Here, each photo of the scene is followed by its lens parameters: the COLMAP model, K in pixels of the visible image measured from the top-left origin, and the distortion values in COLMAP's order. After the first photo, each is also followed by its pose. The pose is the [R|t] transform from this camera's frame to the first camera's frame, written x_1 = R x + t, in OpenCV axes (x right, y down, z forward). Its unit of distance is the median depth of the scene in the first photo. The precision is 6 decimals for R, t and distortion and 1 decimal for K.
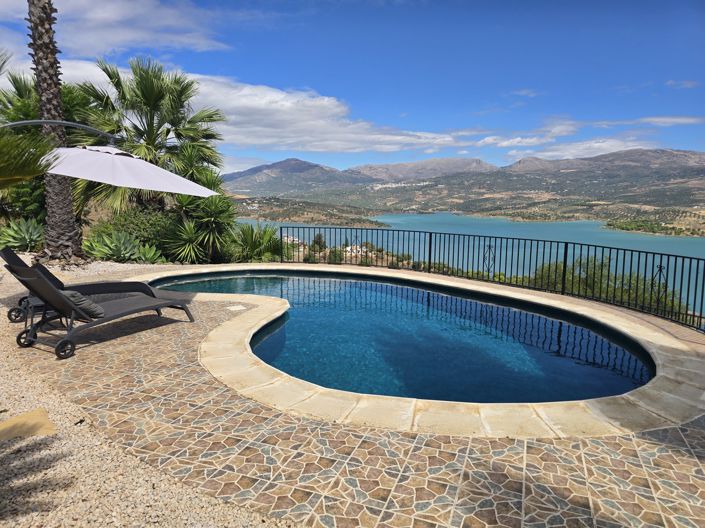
lens RADIAL K [[476.9, 0, 361.0], [0, 476.9, 266.2], [0, 0, 1]] dist [0.024385, -0.007418]
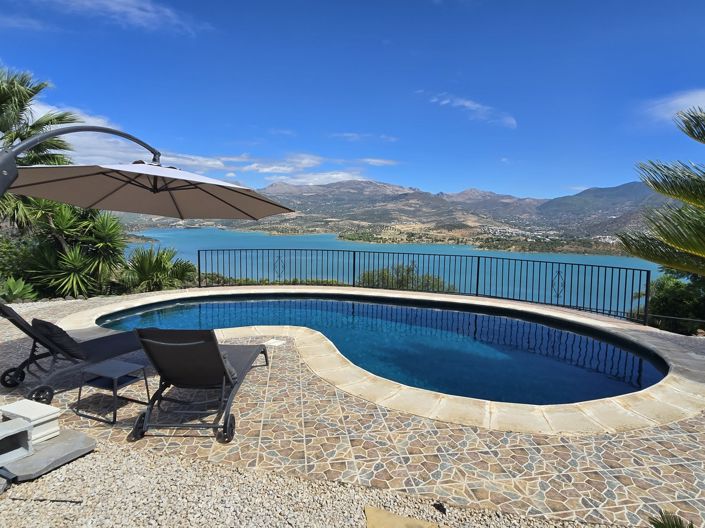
lens RADIAL K [[408.1, 0, 353.3], [0, 408.1, 268.7], [0, 0, 1]] dist [0.001760, -0.004699]
pose [[0.873411, -0.055632, 0.483796, -0.183434], [0.060919, 0.998131, 0.004798, -0.019144], [-0.483159, 0.025282, 0.875168, 0.076097]]
